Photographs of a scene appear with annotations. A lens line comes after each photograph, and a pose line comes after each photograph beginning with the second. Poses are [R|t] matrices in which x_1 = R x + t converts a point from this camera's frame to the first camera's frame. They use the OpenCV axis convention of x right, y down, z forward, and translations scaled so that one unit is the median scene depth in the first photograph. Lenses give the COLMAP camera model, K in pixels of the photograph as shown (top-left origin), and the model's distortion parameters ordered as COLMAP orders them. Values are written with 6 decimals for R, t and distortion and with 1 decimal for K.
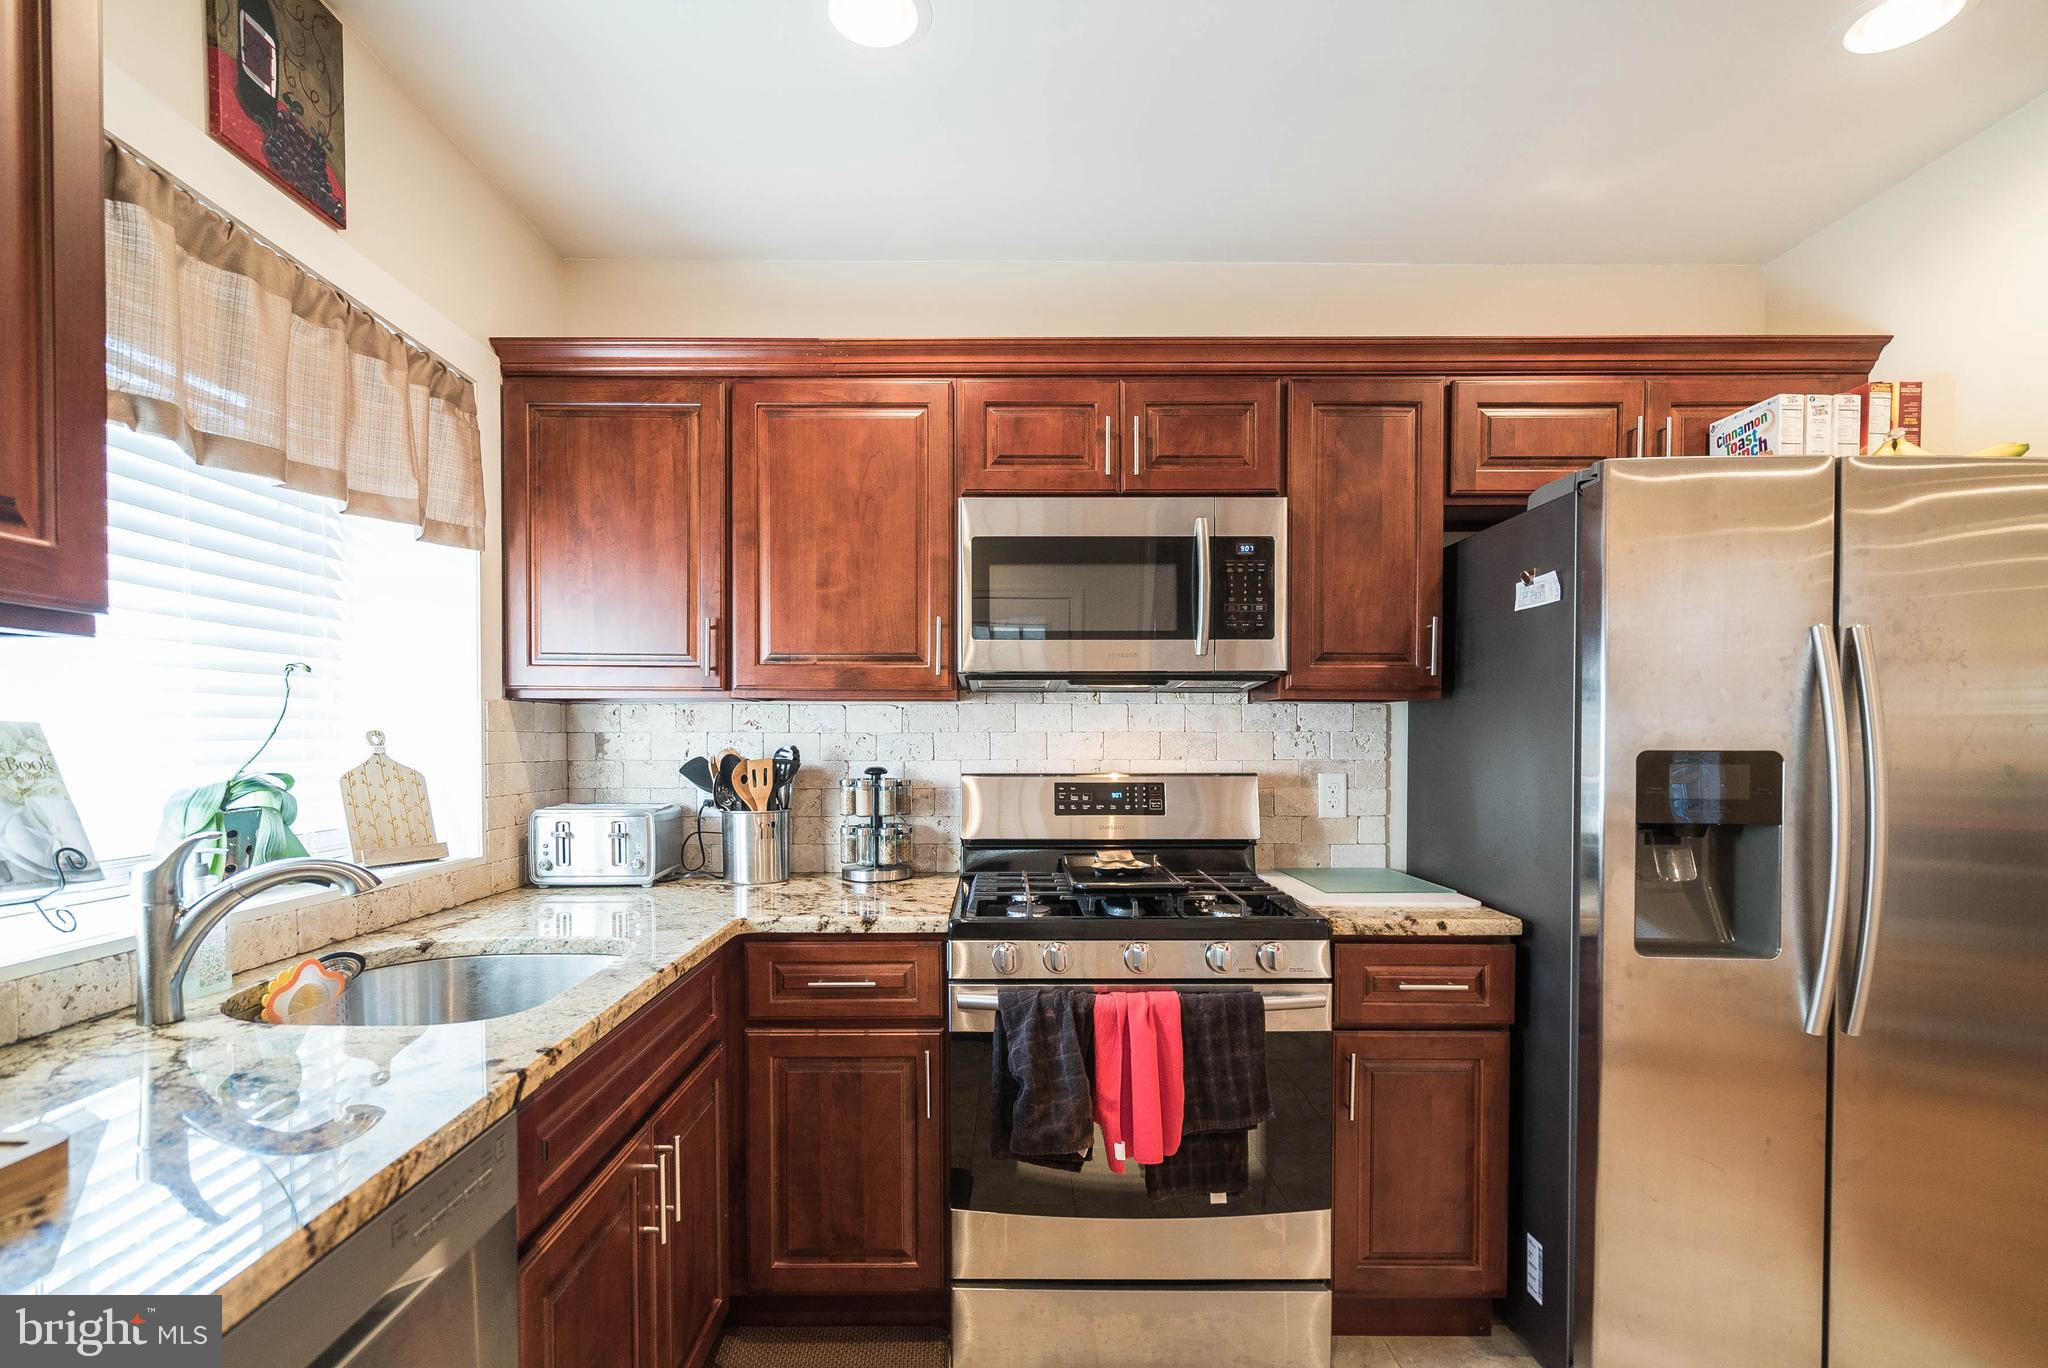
lens RADIAL K [[953.4, 0, 998.6], [0, 953.4, 752.7], [0, 0, 1]] dist [-0.007217, 0.002877]
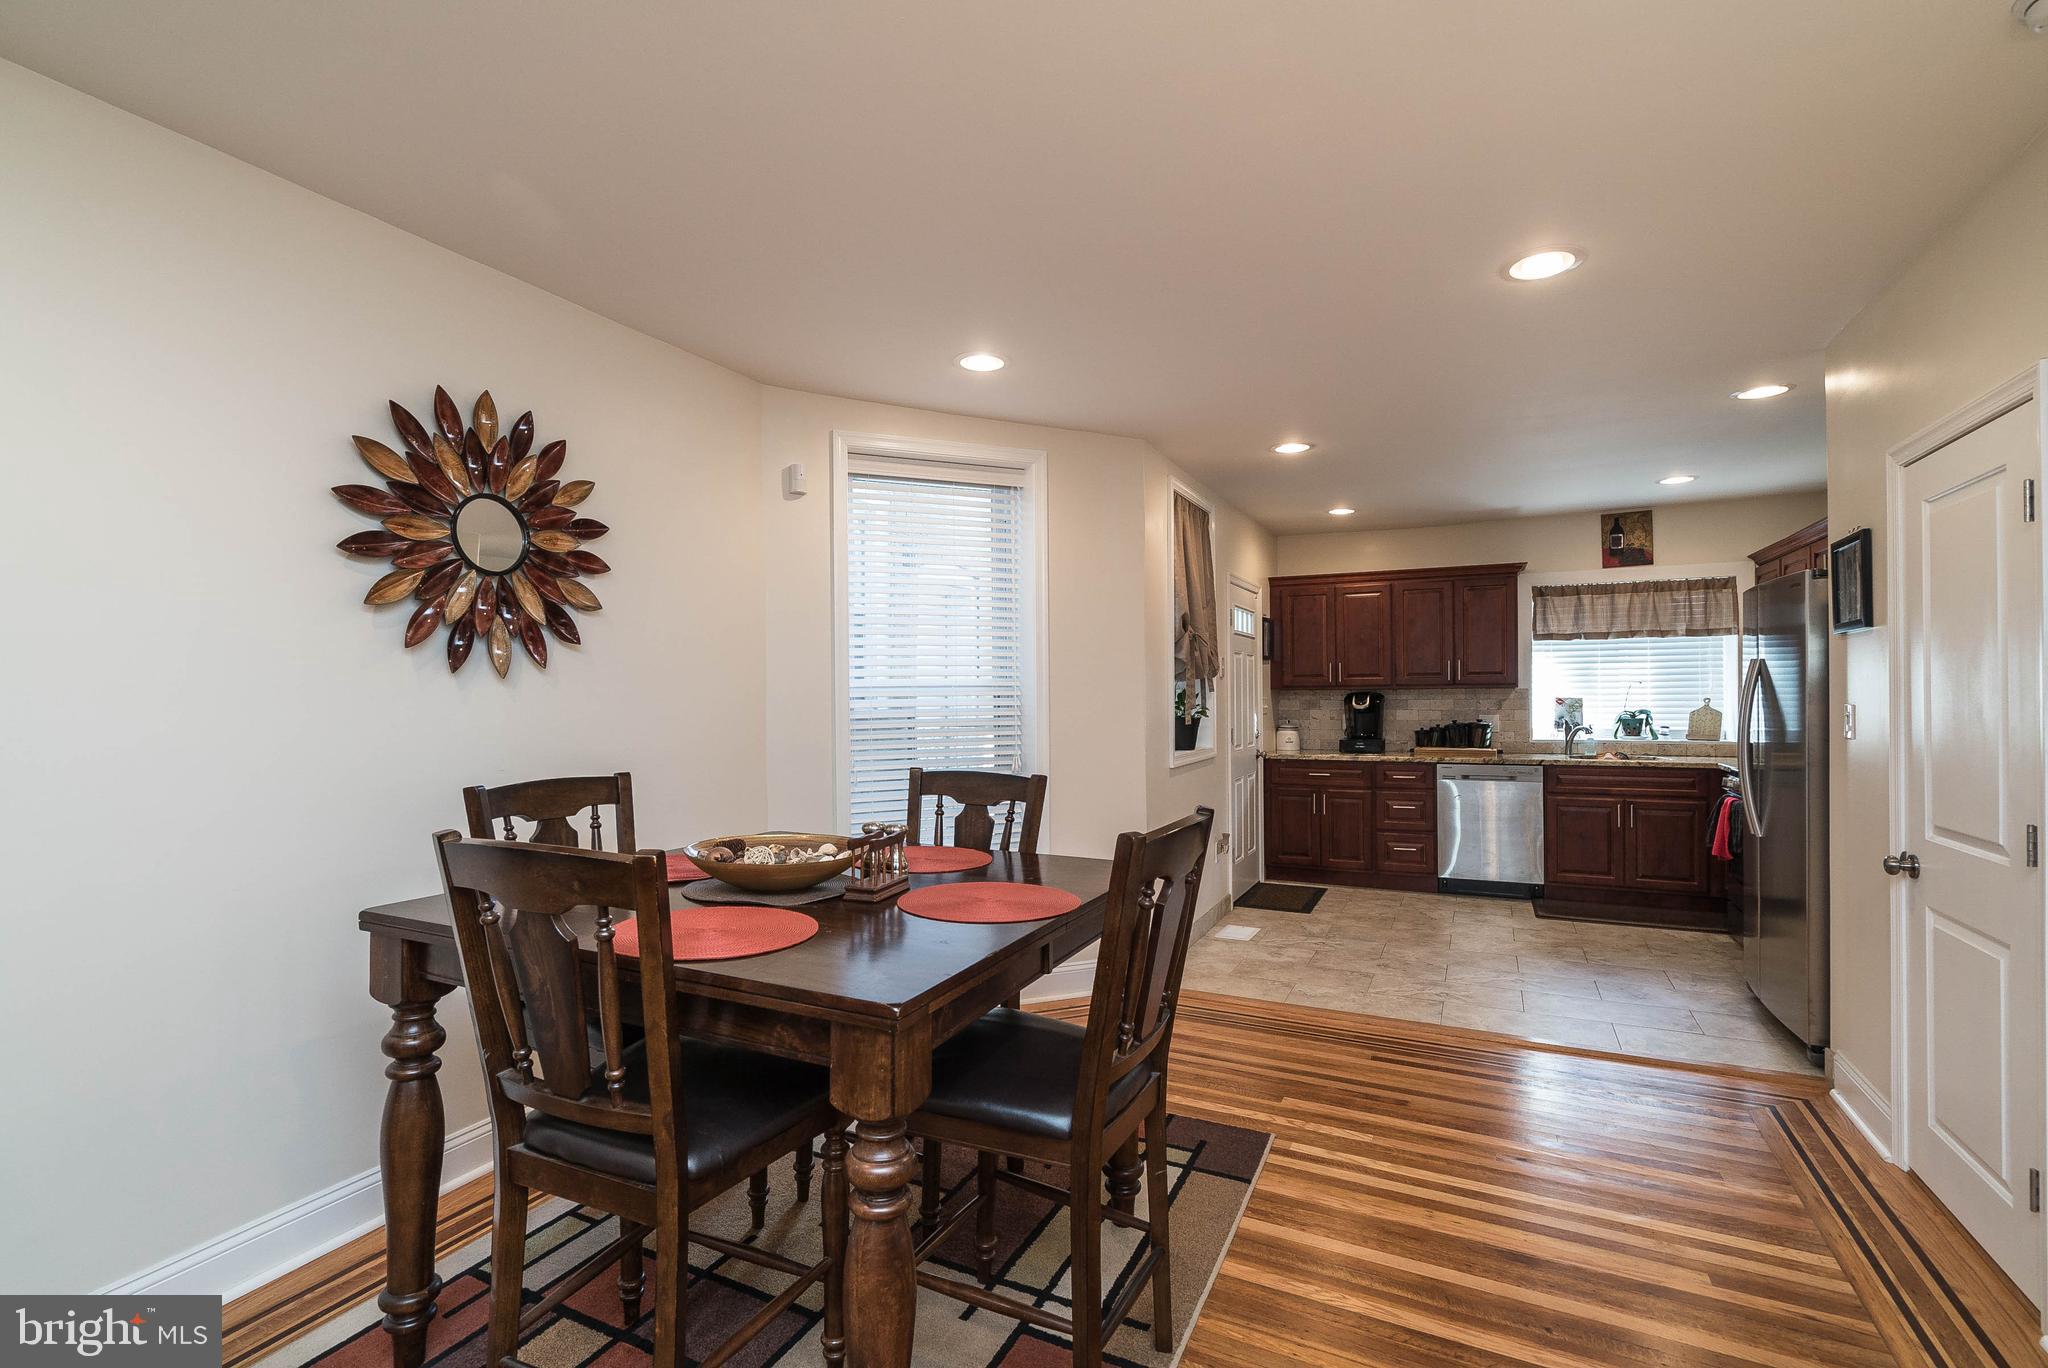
lens RADIAL K [[953.4, 0, 959.2], [0, 953.4, 692.7], [0, 0, 1]] dist [-0.007217, 0.002877]
pose [[-0.485440, 0.002832, -0.874265, 3.292609], [-0.004453, 0.999974, 0.005712, -0.047303], [0.874259, 0.006666, -0.485415, 0.368144]]
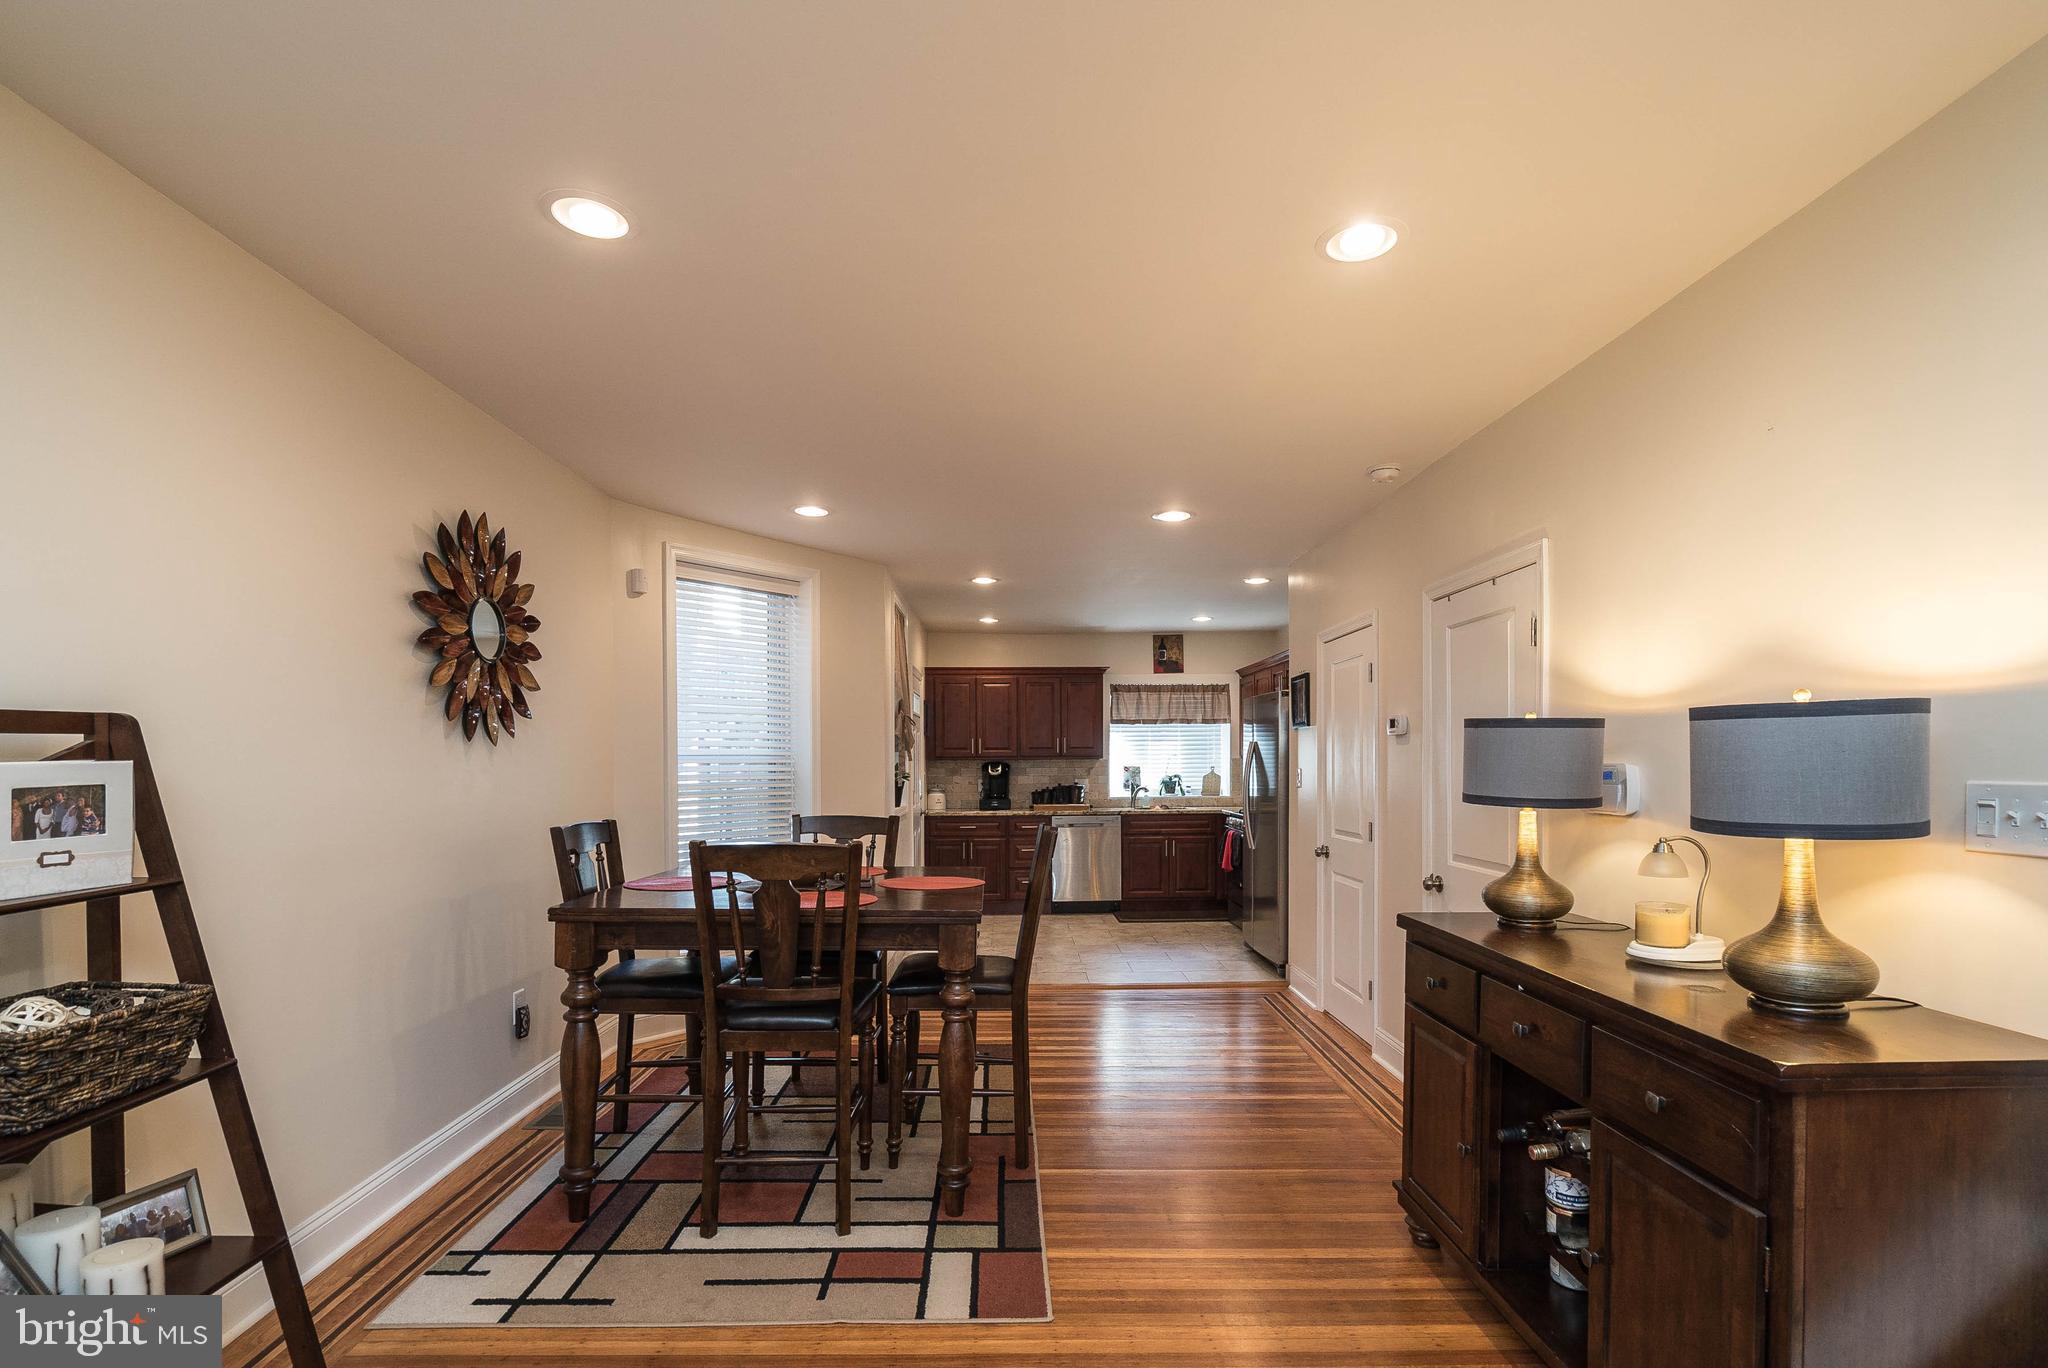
lens RADIAL K [[953.4, 0, 1010.9], [0, 953.4, 774.9], [0, 0, 1]] dist [-0.007217, 0.002877]
pose [[-0.022934, 0.014109, -0.999637, 3.948590], [-0.009096, 0.999856, 0.014321, -0.039558], [0.999696, 0.009421, -0.022802, 0.139507]]
